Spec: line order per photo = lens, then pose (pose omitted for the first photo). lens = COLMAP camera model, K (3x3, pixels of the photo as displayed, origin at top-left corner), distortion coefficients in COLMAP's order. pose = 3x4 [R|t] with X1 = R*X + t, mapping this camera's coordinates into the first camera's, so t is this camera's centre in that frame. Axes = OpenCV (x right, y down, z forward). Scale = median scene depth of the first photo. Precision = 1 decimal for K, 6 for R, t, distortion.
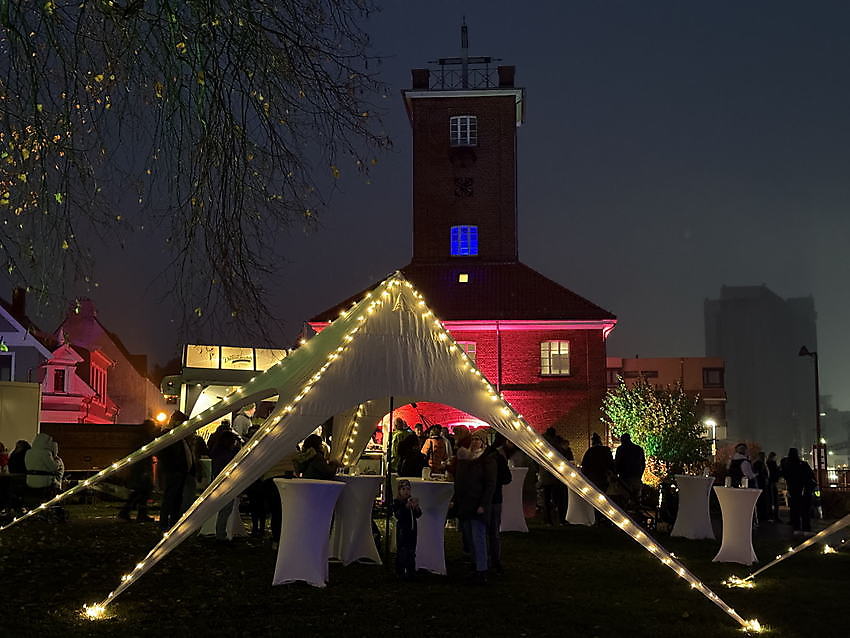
lens RADIAL K [[1268.0, 0, 425.0], [0, 1268.0, 319.0], [0, 0, 1]] dist [0.148887, 0.021813]
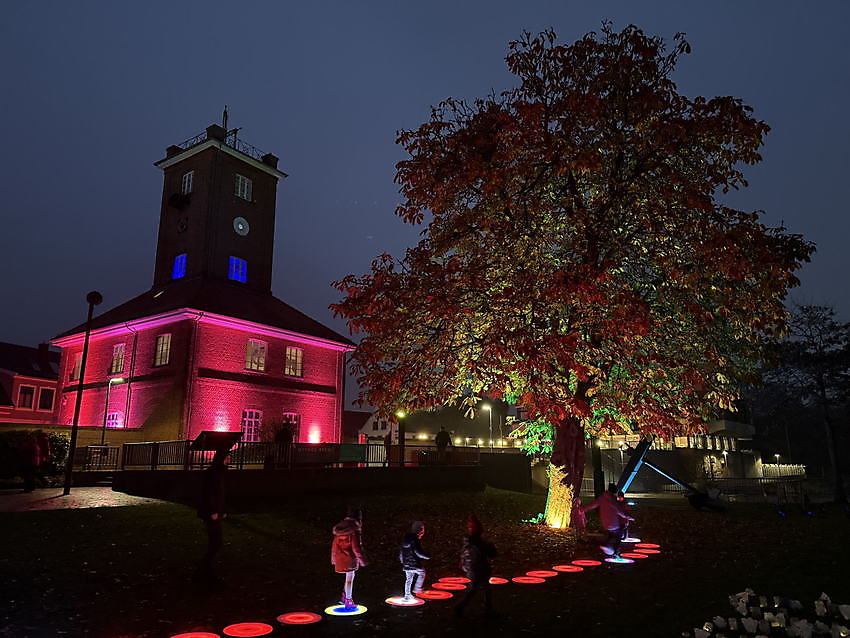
lens RADIAL K [[613.5, 0, 428.1], [0, 613.5, 328.6], [0, 0, 1]] dist [0.078540, -0.078309]
pose [[0.862996, -0.107779, -0.493581, 0.559257], [0.061190, 0.992085, -0.109648, 0.083885], [0.501492, 0.064423, 0.862760, 0.628714]]
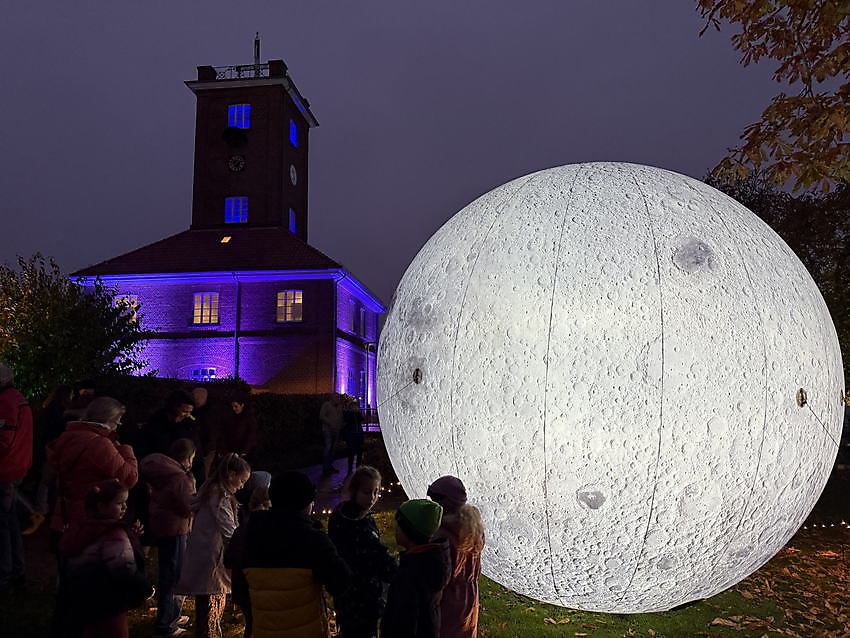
lens RADIAL K [[613.5, 0, 428.1], [0, 613.5, 328.6], [0, 0, 1]] dist [0.078540, -0.078309]
pose [[0.999472, -0.008452, -0.031381, 0.230097], [0.008176, 0.999927, -0.008907, 0.053840], [0.031454, 0.008645, 0.999468, 0.470092]]
